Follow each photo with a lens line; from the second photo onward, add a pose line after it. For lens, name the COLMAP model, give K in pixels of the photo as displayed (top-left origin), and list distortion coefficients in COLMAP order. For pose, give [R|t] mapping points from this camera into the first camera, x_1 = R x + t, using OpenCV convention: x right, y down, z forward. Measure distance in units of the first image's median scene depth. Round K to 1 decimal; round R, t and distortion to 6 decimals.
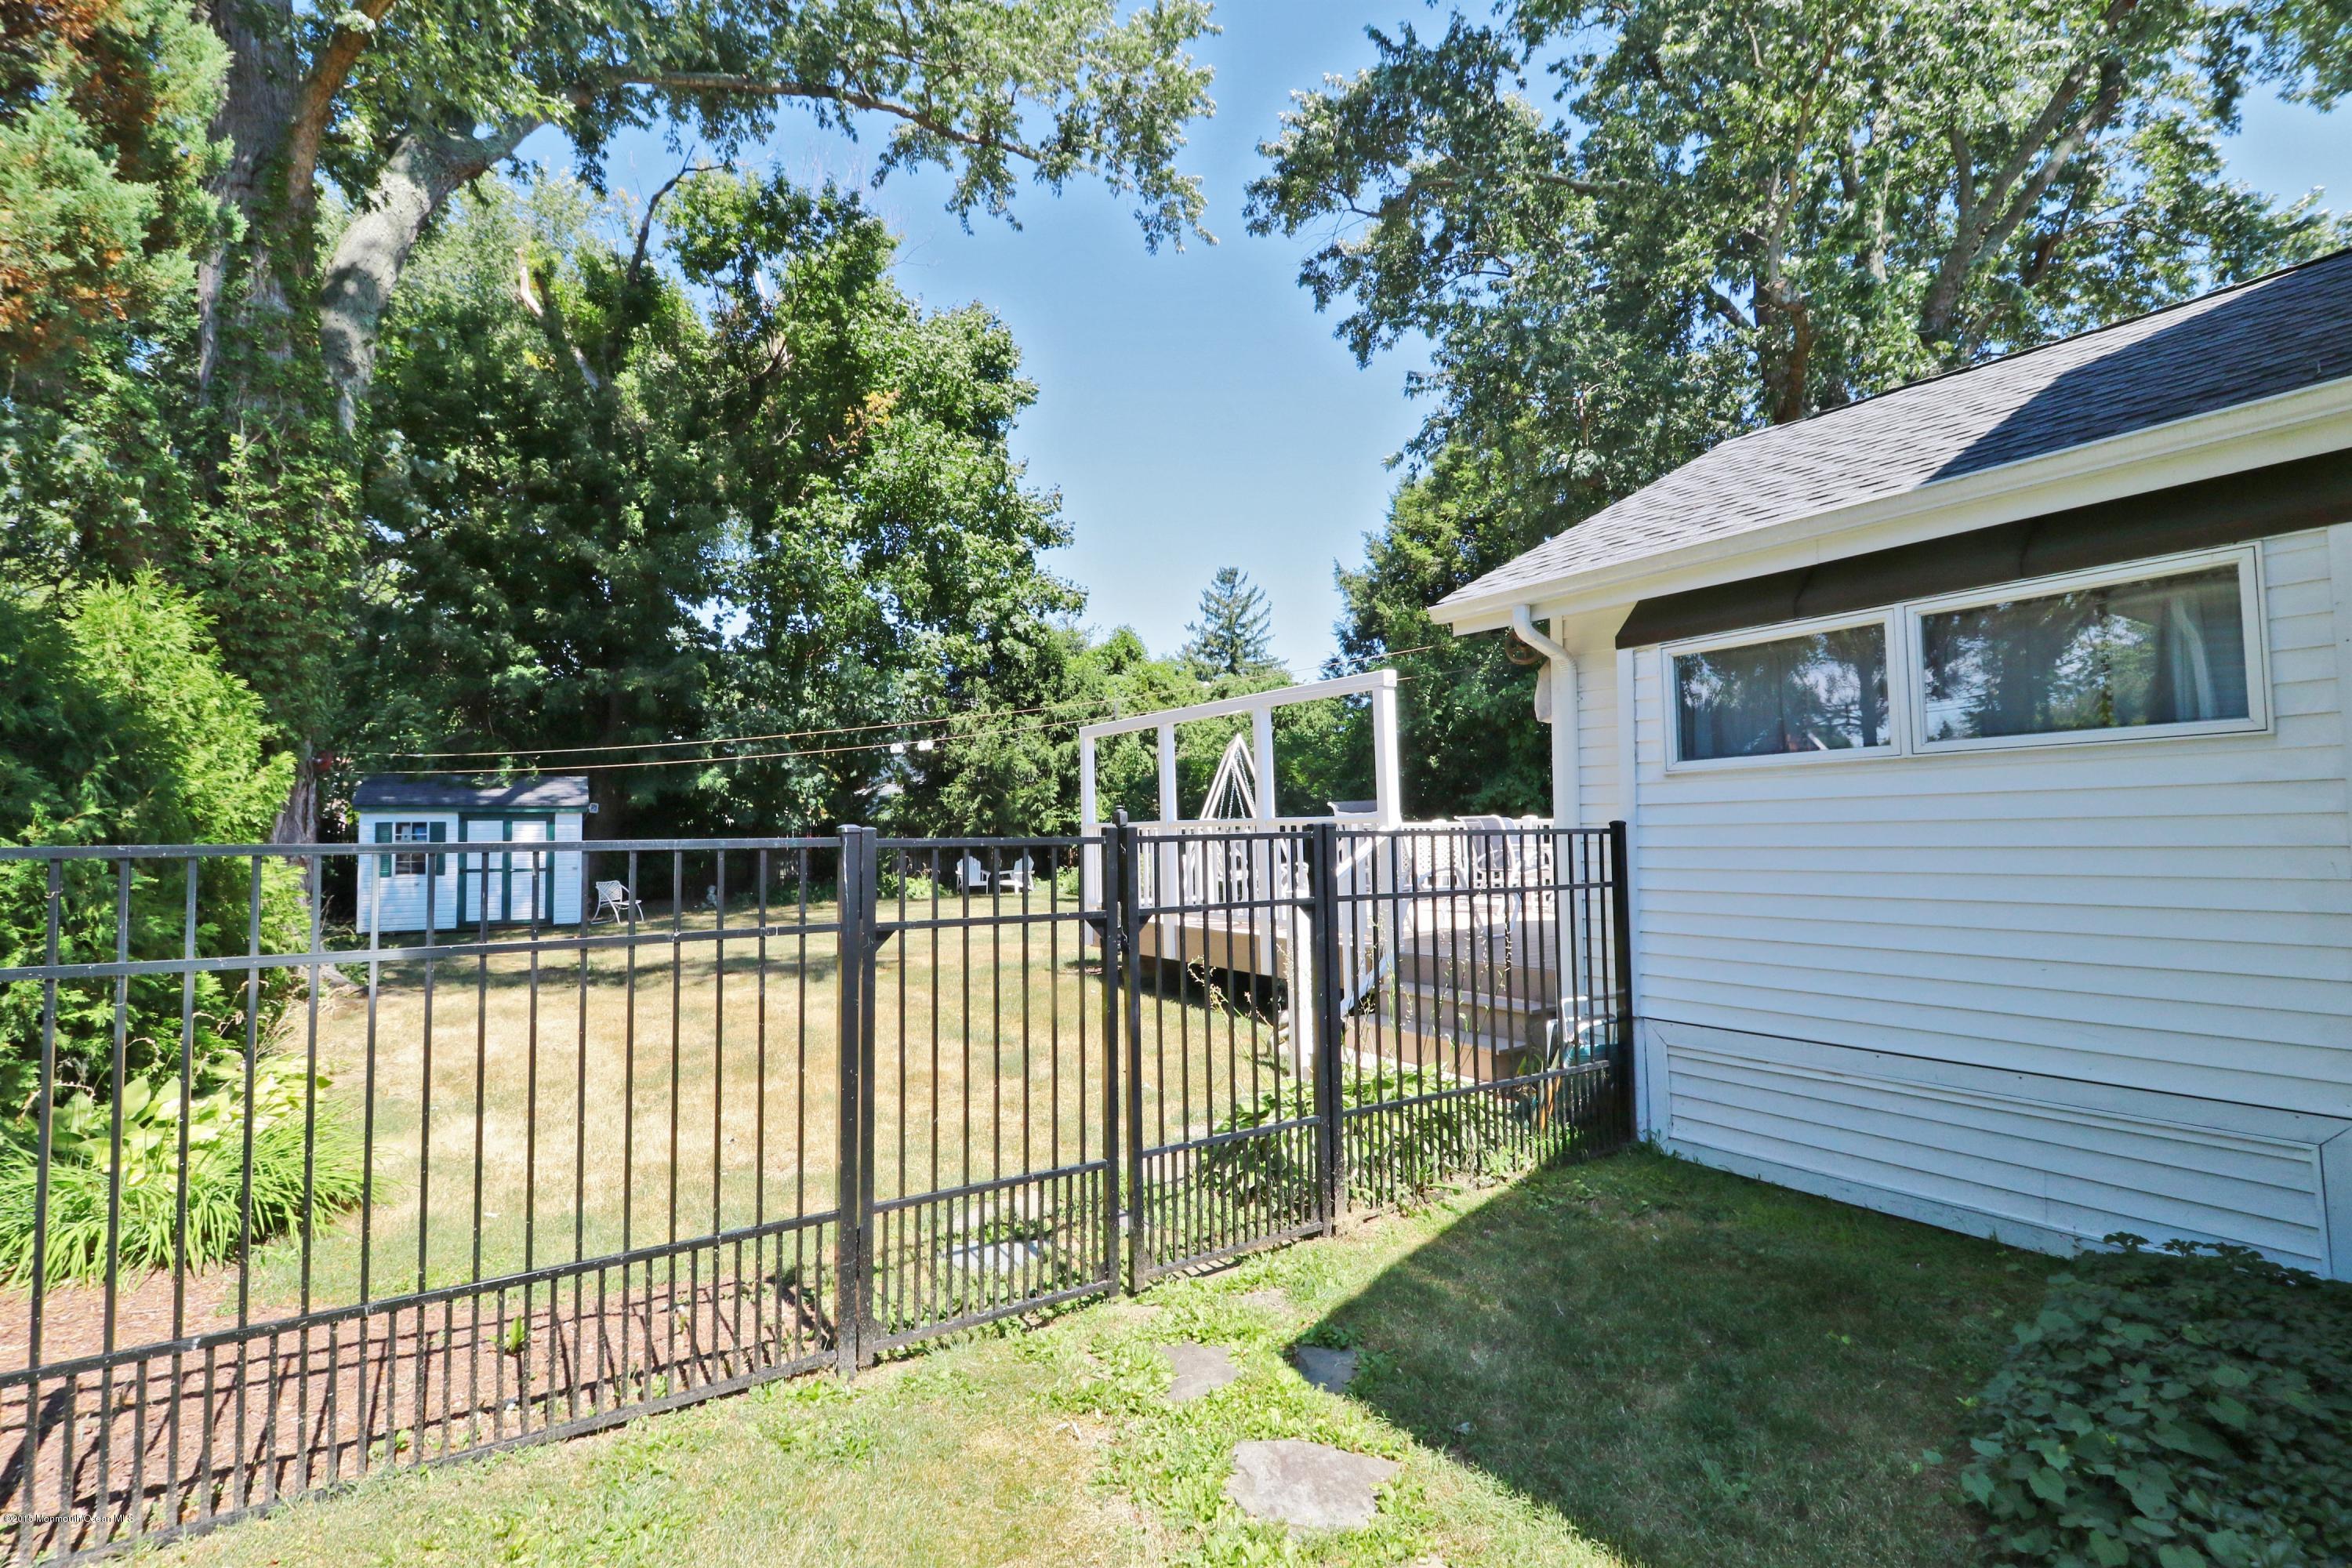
lens RADIAL K [[1073.3, 0, 1176.0], [0, 1073.3, 784.0], [0, 0, 1]] dist [0.001388, -0.000841]
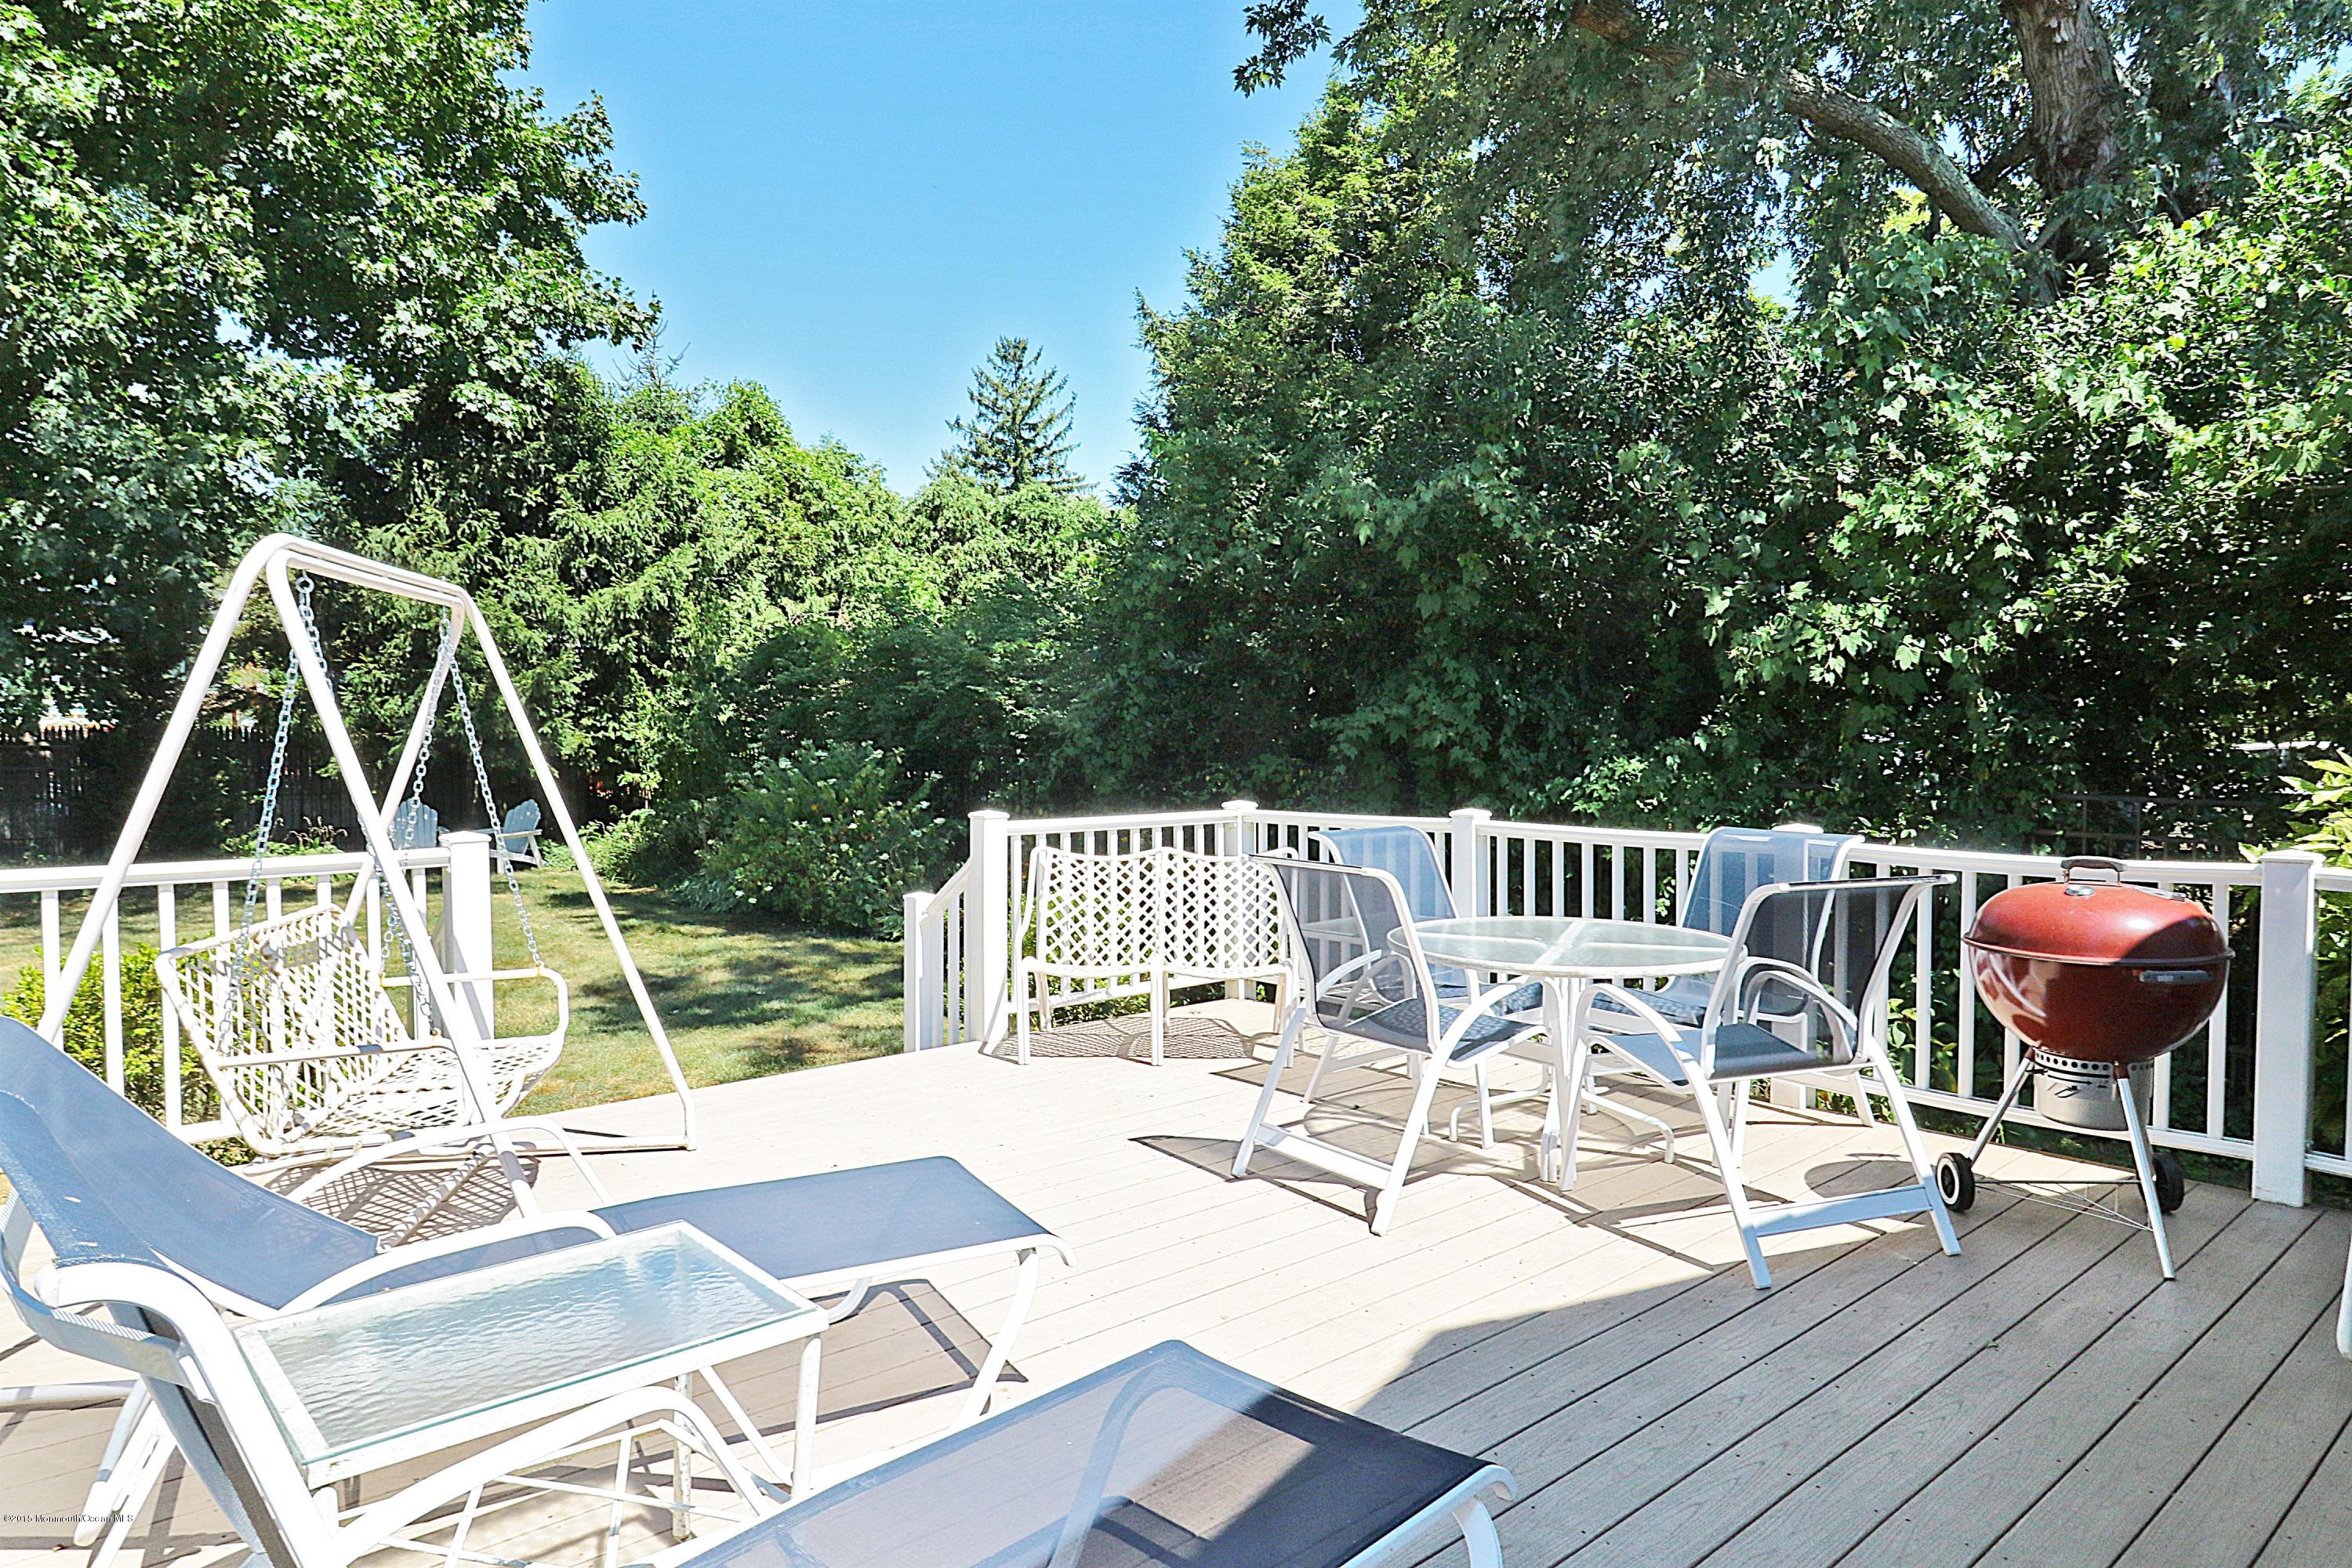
lens RADIAL K [[1486.9, 0, 1222.9], [0, 1486.9, 771.3], [0, 0, 1]] dist [0.000540, 0.000676]
pose [[0.984288, 0.004795, 0.176504, 0.068404], [-0.017693, 0.997279, 0.071570, -0.006857], [-0.175680, -0.073568, 0.981695, 0.221438]]
